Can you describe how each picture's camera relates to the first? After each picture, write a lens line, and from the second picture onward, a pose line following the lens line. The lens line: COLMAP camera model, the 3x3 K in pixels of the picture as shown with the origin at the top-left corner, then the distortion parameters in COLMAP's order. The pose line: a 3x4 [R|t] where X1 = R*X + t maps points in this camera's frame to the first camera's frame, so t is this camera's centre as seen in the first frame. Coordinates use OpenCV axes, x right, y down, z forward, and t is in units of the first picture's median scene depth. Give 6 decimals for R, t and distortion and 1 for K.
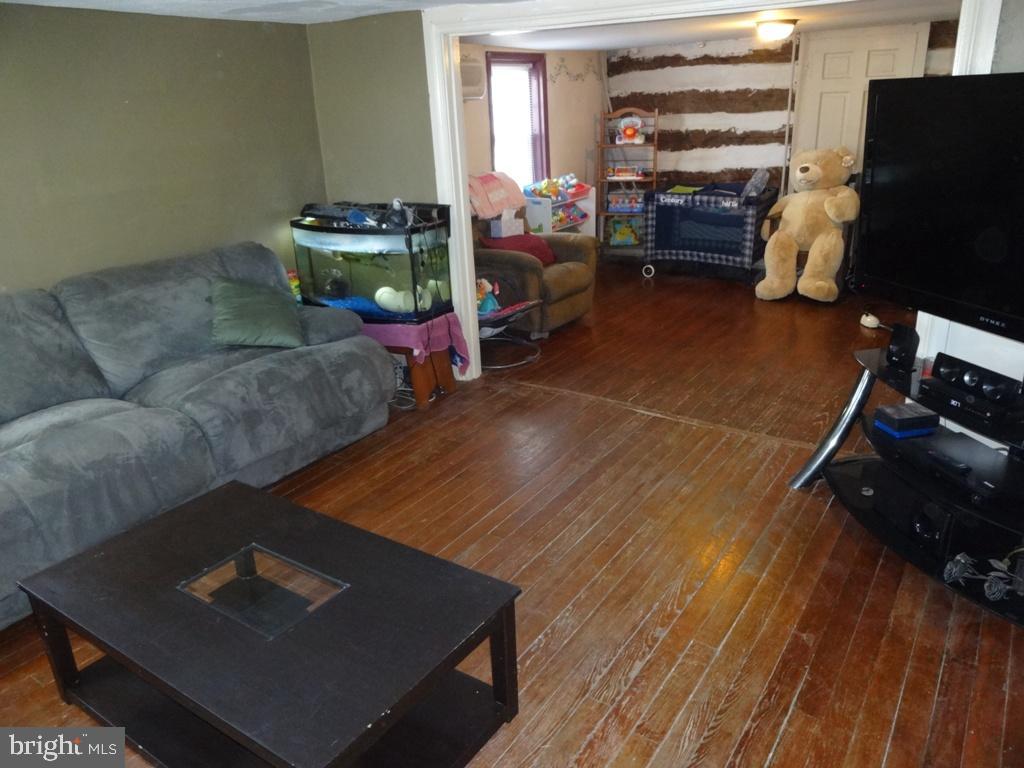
lens RADIAL K [[758.5, 0, 515.6], [0, 758.5, 382.5], [0, 0, 1]] dist [-0.003800, -0.001614]
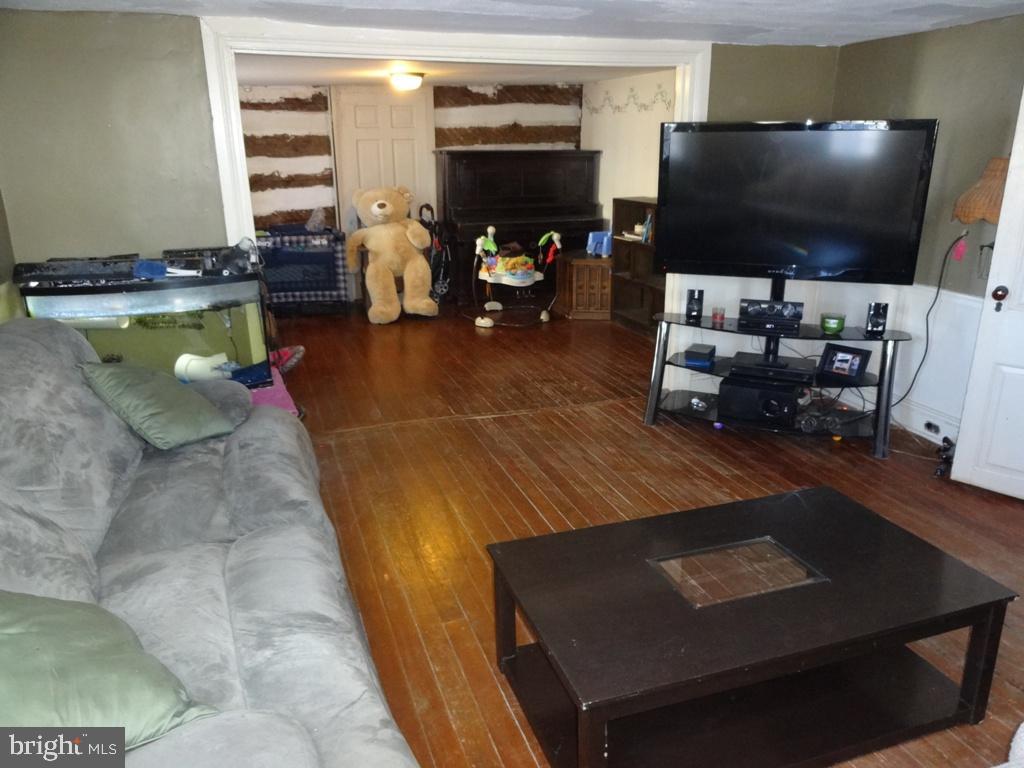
lens RADIAL K [[758.5, 0, 515.6], [0, 758.5, 382.5], [0, 0, 1]] dist [-0.003800, -0.001614]
pose [[0.602302, -0.208943, 0.770438, -0.393005], [0.266893, 0.962304, 0.052328, -0.032592], [-0.752329, 0.174107, 0.635364, 0.170807]]
